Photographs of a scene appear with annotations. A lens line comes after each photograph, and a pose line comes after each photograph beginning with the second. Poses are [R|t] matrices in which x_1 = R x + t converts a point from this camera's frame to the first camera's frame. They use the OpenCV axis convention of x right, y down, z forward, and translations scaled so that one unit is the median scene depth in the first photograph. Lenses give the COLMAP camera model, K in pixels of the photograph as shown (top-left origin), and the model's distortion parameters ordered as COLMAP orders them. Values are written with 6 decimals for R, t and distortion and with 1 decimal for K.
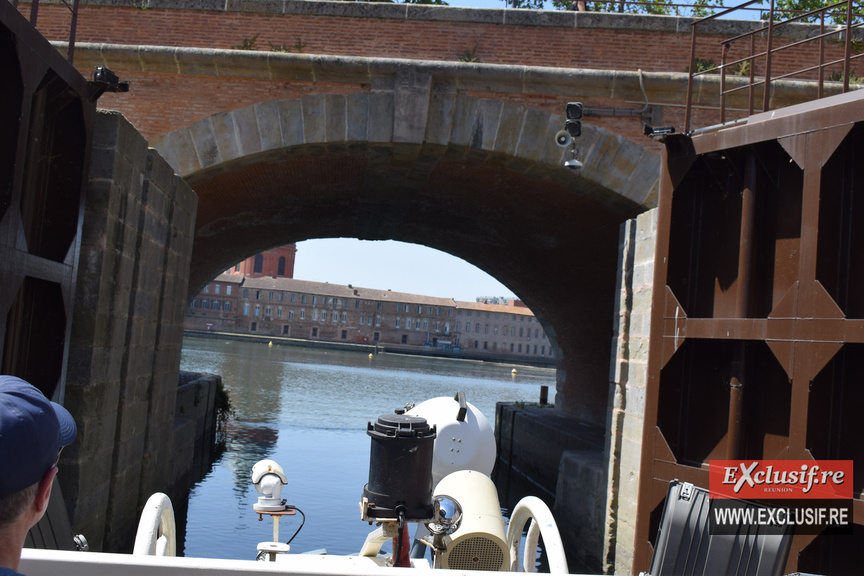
lens RADIAL K [[1521.2, 0, 432.0], [0, 1521.2, 288.0], [0, 0, 1]] dist [-0.121902, -0.023056]
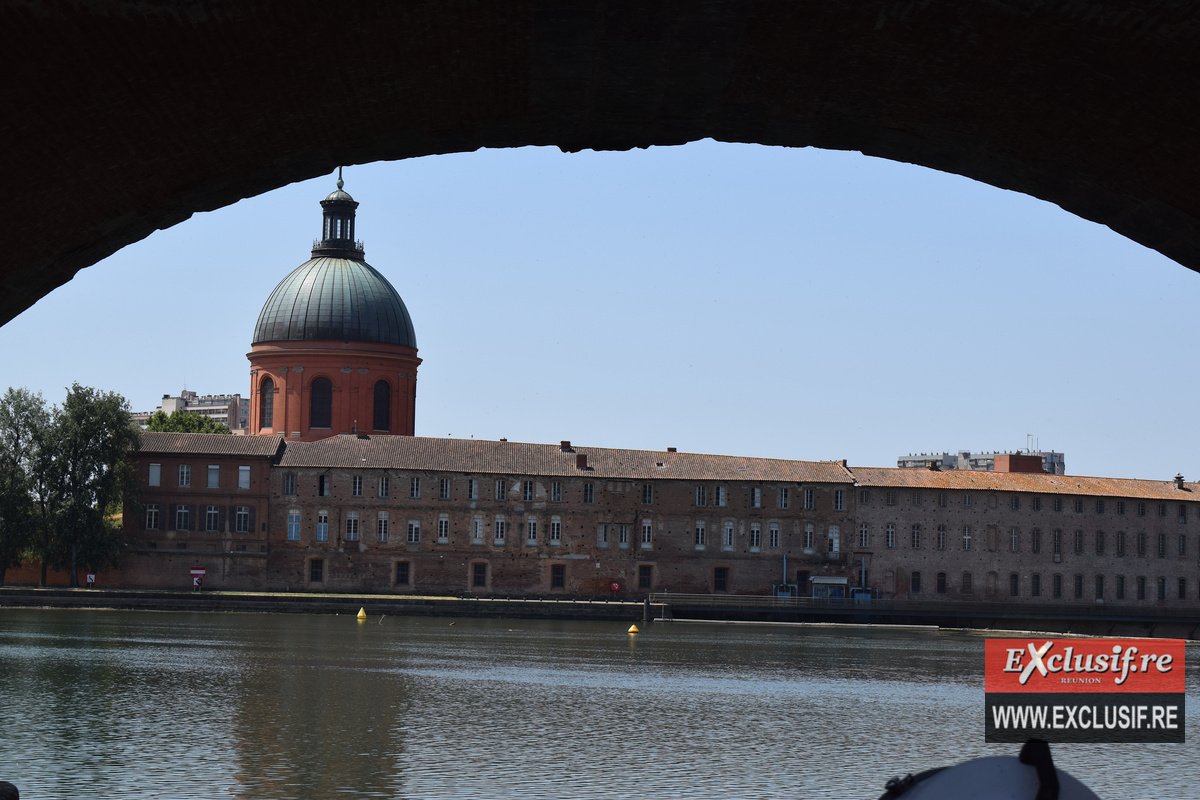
lens RADIAL K [[2886.0, 0, 600.0], [0, 2886.0, 400.0], [0, 0, 1]] dist [0.088852, 0.259902]
pose [[0.996953, -0.063936, -0.044698, -0.013196], [0.062739, 0.997646, -0.027677, 0.007697], [0.046362, 0.024789, 0.998617, 0.293668]]
